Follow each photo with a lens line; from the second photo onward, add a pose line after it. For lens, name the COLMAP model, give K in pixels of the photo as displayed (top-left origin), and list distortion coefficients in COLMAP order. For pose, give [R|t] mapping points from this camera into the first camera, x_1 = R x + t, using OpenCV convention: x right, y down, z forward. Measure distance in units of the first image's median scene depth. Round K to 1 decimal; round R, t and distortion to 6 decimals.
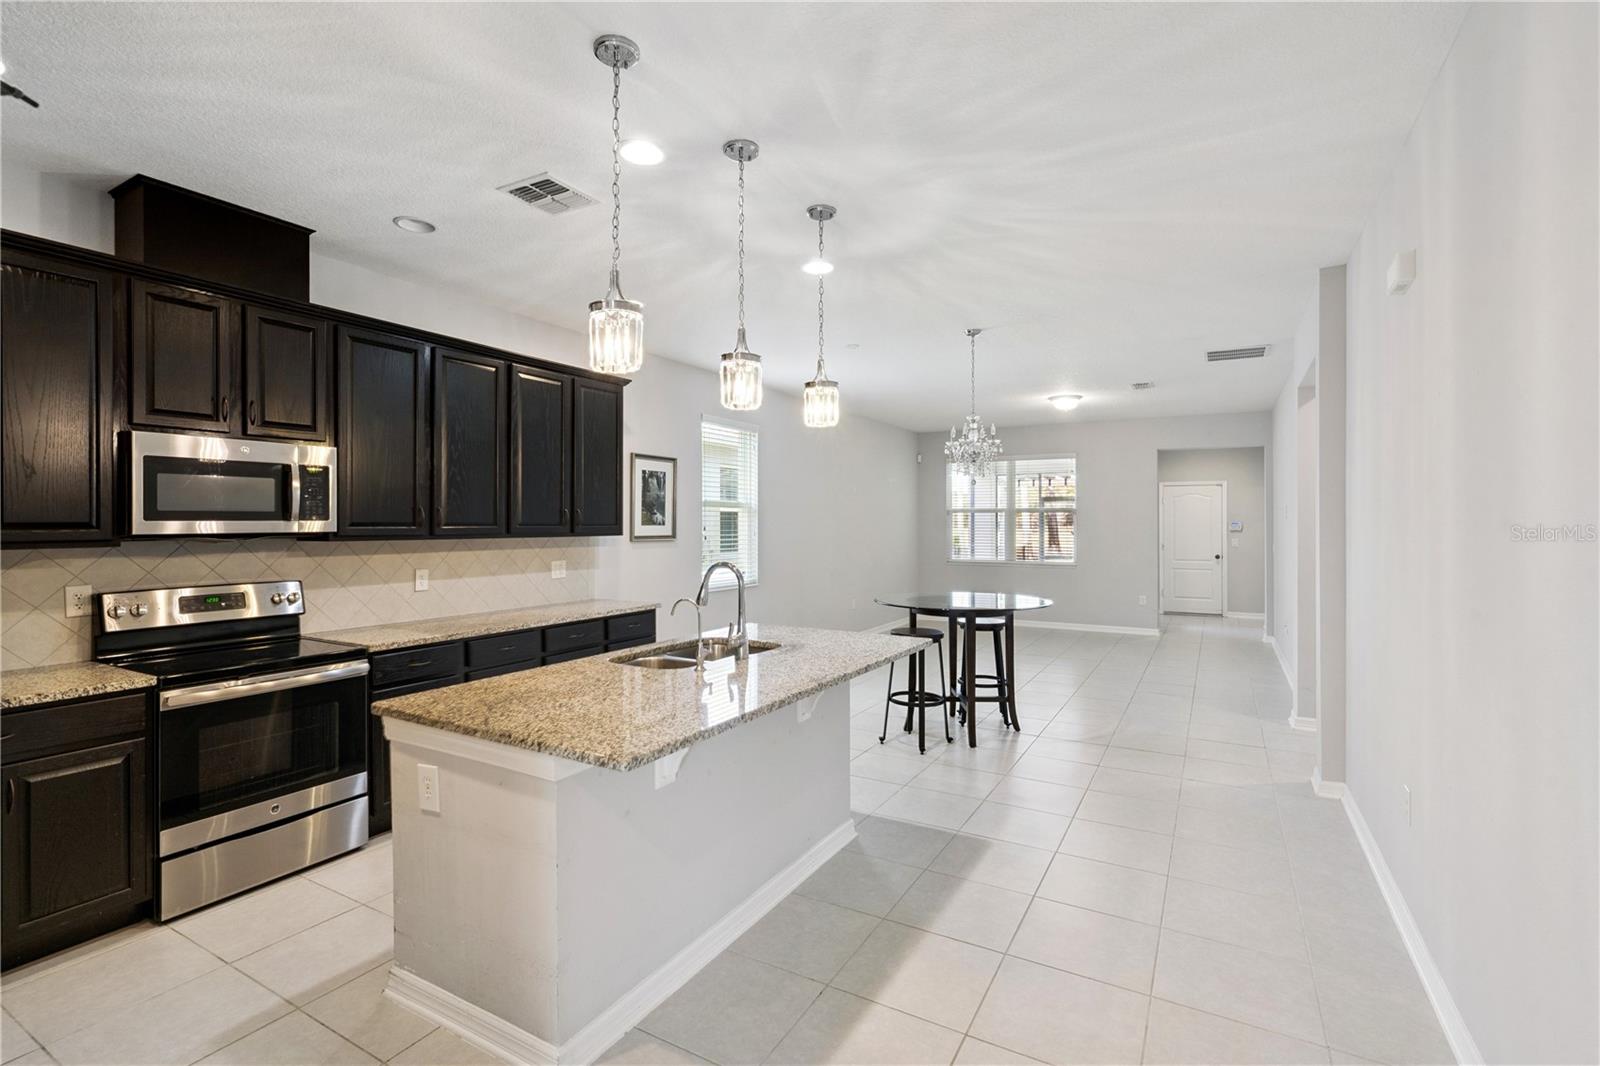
lens RADIAL K [[735.4, 0, 803.8], [0, 735.4, 524.5], [0, 0, 1]] dist [0.000932, -0.000138]
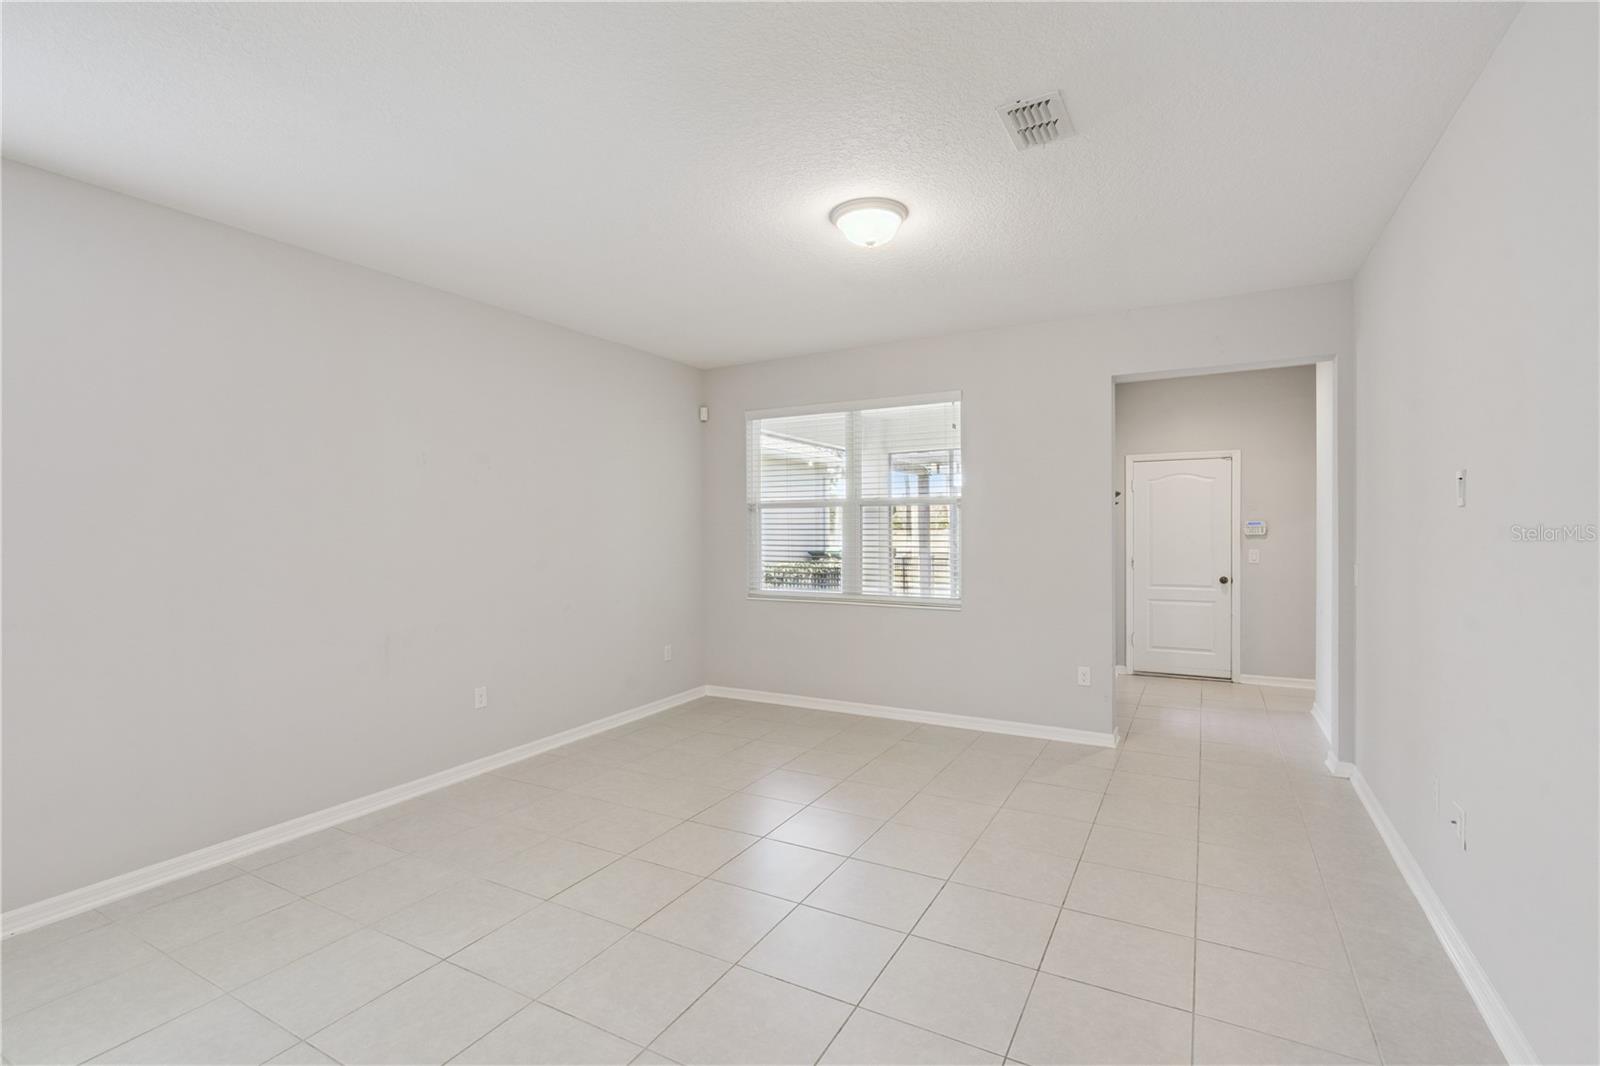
lens RADIAL K [[735.4, 0, 793.1], [0, 735.4, 535.9], [0, 0, 1]] dist [0.000932, -0.000138]
pose [[0.999967, -0.007552, 0.003134, 0.216725], [0.007527, 0.999940, 0.007905, 0.001094], [-0.003194, -0.007881, 0.999964, 0.413351]]
